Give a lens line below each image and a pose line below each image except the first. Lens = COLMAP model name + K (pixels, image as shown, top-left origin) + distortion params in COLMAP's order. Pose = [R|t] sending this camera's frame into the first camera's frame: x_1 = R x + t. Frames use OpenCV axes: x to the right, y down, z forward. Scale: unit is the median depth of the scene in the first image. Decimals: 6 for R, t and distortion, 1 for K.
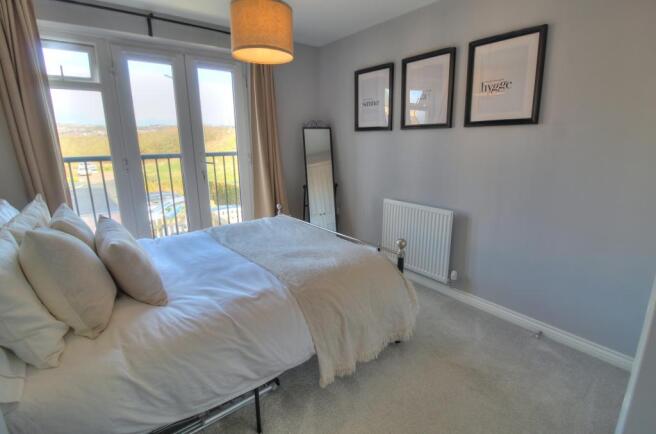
lens RADIAL K [[302.5, 0, 334.9], [0, 302.5, 209.1], [0, 0, 1]] dist [-0.000558, -0.000576]
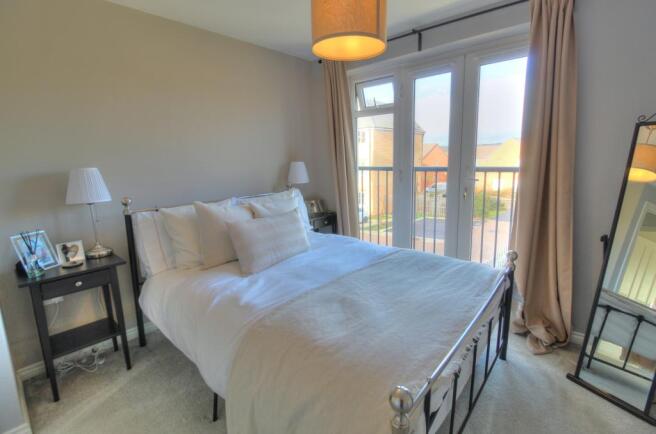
lens RADIAL K [[297.4, 0, 328.0], [0, 297.4, 217.0], [0, 0, 1]] dist [-0.000404, 0.000026]
pose [[0.167353, 0.198749, -0.965656, 0.433240], [-0.205425, 0.965001, 0.163013, -0.138973], [0.964258, 0.171090, 0.202324, 0.620882]]
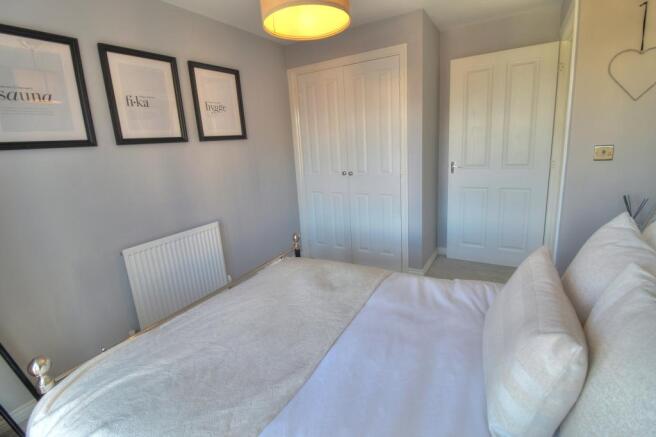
lens RADIAL K [[310.7, 0, 325.1], [0, 310.7, 210.5], [0, 0, 1]] dist [-0.002271, -0.000423]
pose [[-0.327041, -0.172836, 0.929070, -0.709168], [0.277204, 0.922339, 0.269163, -0.212055], [-0.903439, 0.345569, -0.253732, 0.930801]]
